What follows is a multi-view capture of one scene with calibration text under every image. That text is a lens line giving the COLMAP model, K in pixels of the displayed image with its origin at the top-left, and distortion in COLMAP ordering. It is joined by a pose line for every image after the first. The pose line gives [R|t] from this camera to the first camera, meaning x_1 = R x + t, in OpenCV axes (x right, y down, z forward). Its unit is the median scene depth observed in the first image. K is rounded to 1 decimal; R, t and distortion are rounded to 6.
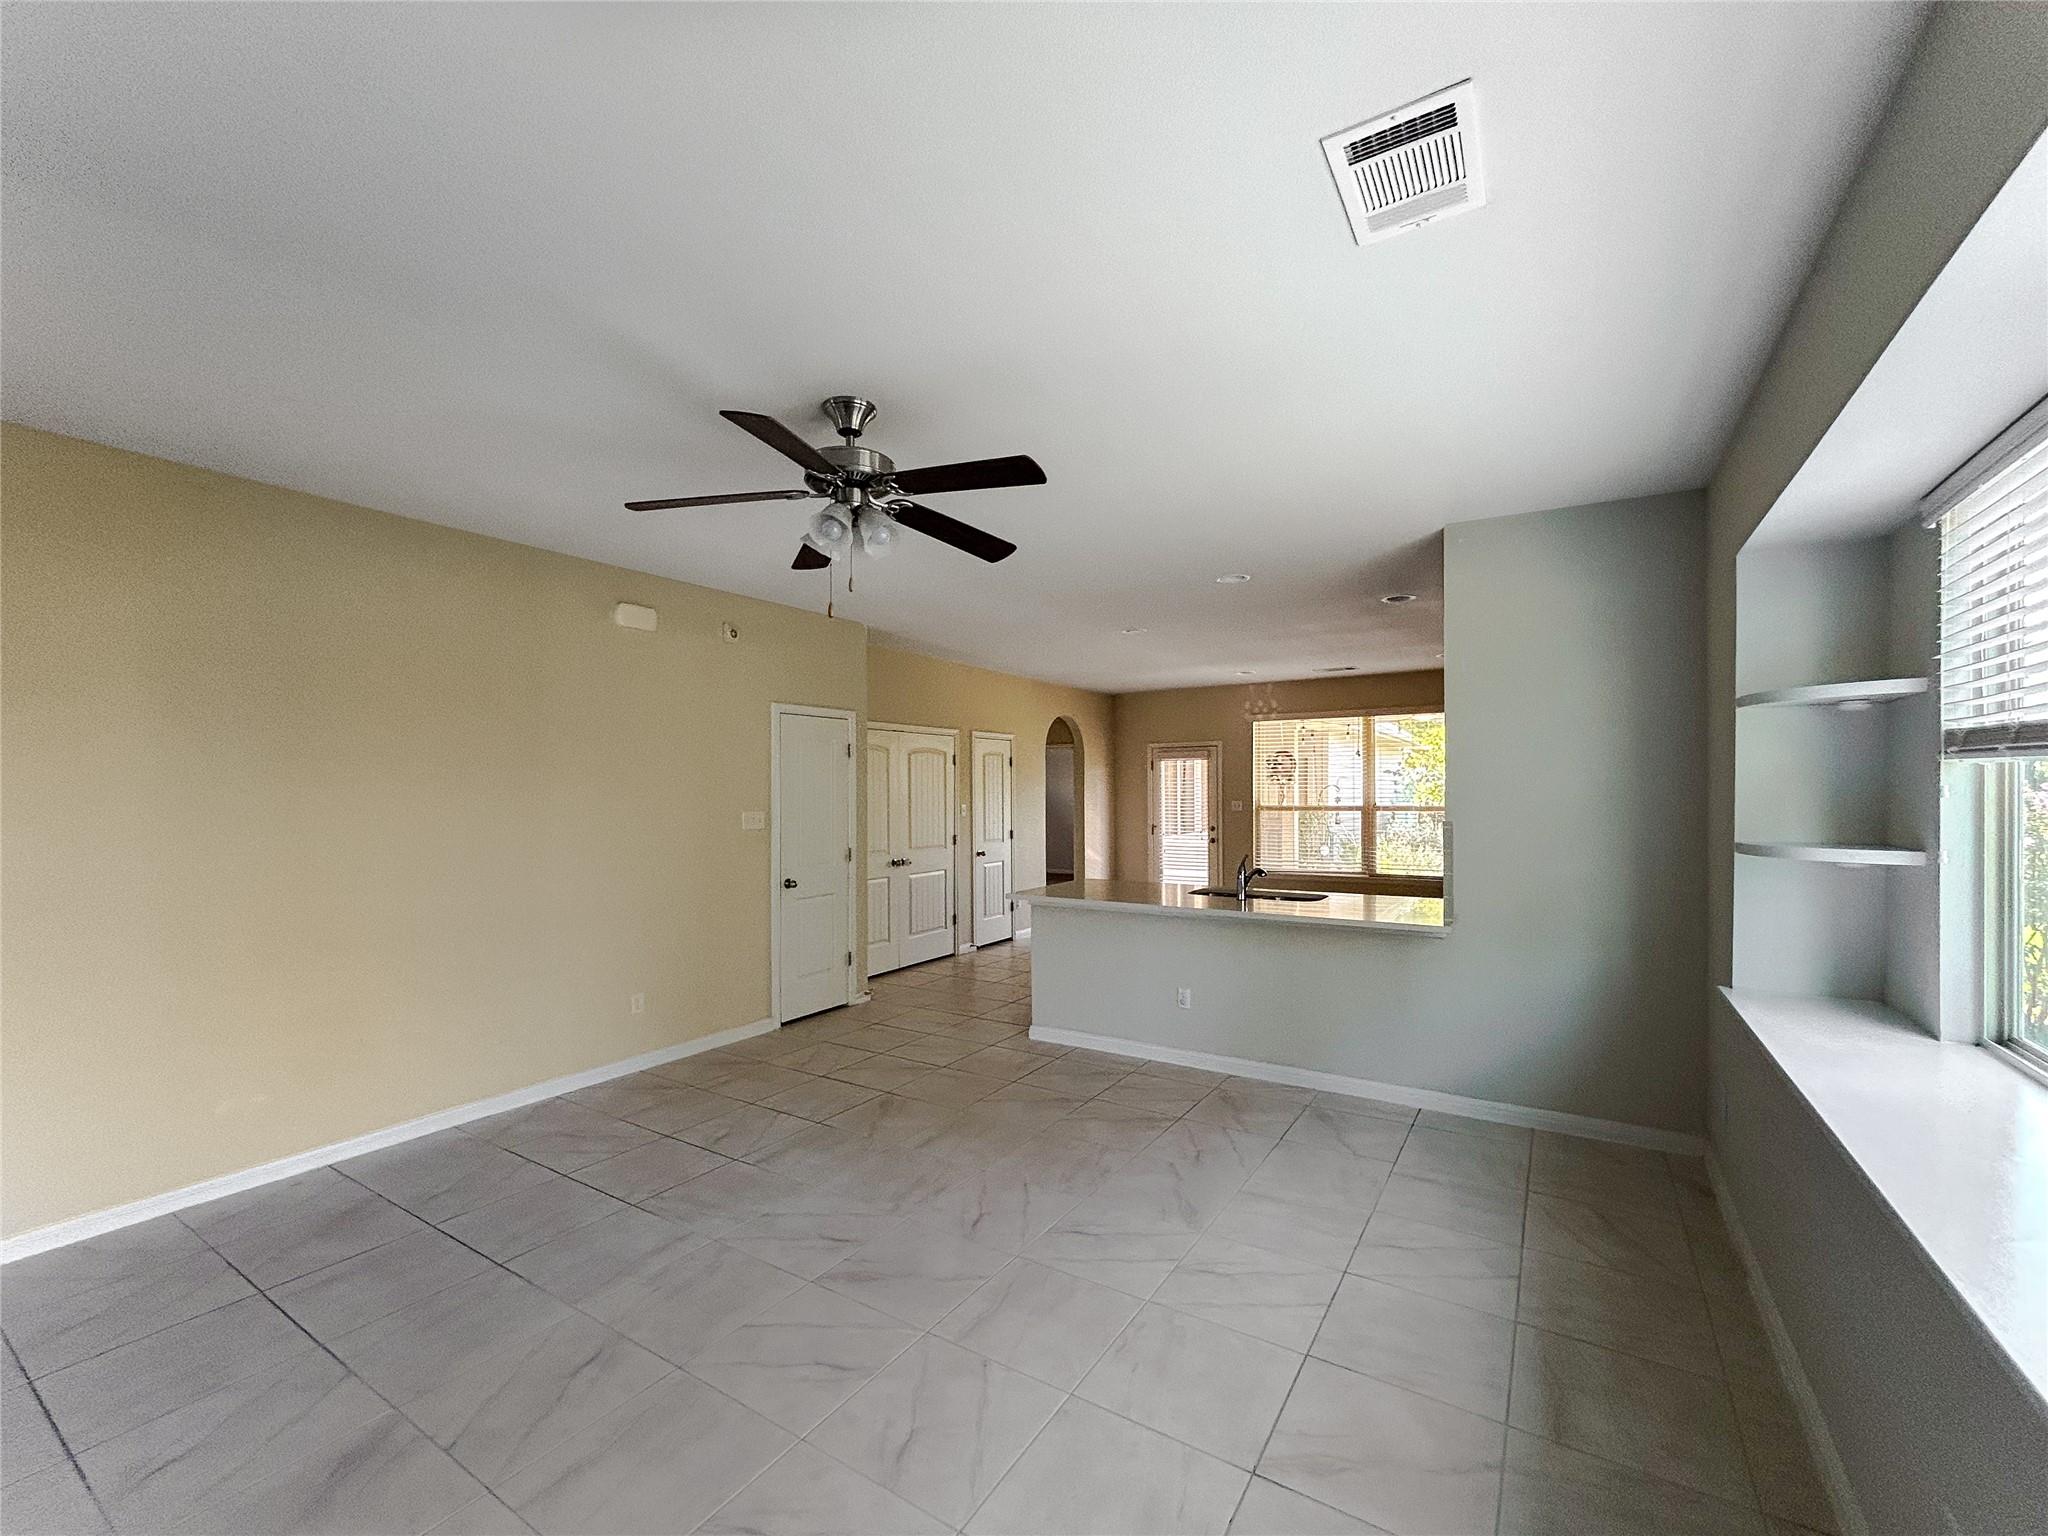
lens RADIAL K [[841.2, 0, 1017.3], [0, 841.2, 799.4], [0, 0, 1]] dist [0.001893, 0.000280]
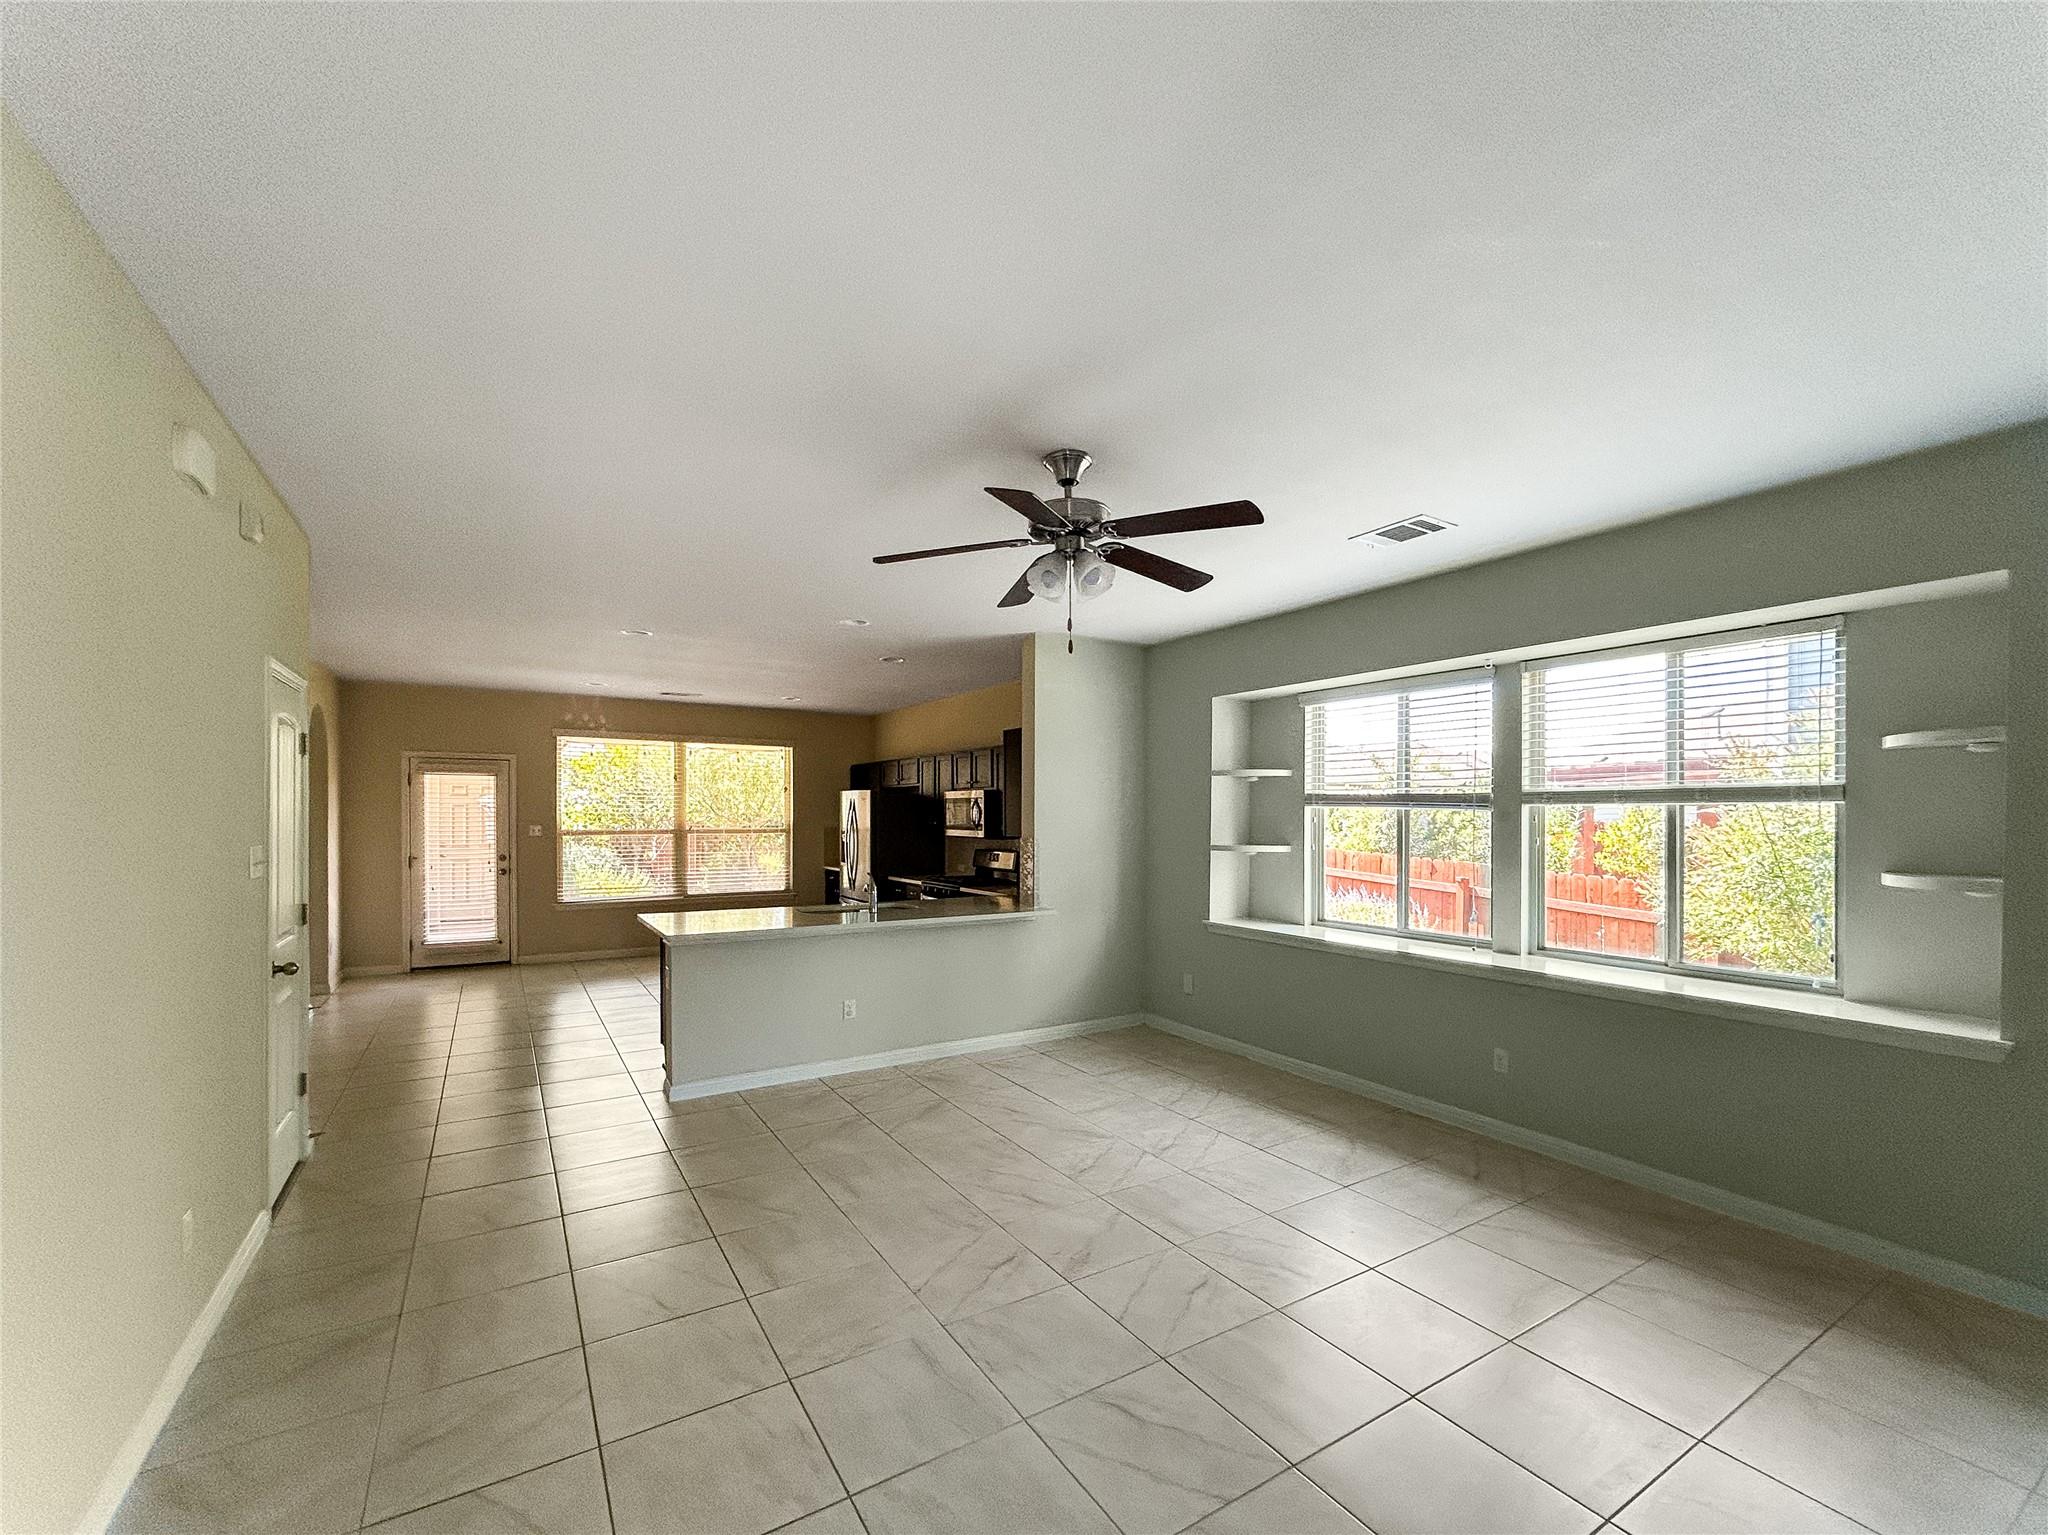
lens RADIAL K [[865.9, 0, 1018.5], [0, 865.9, 823.6], [0, 0, 1]] dist [0.001054, 0.000103]
pose [[0.434501, -0.004181, 0.900662, -0.757271], [0.001511, 0.999991, 0.003914, -0.004894], [-0.900670, -0.000340, 0.434503, 0.353513]]
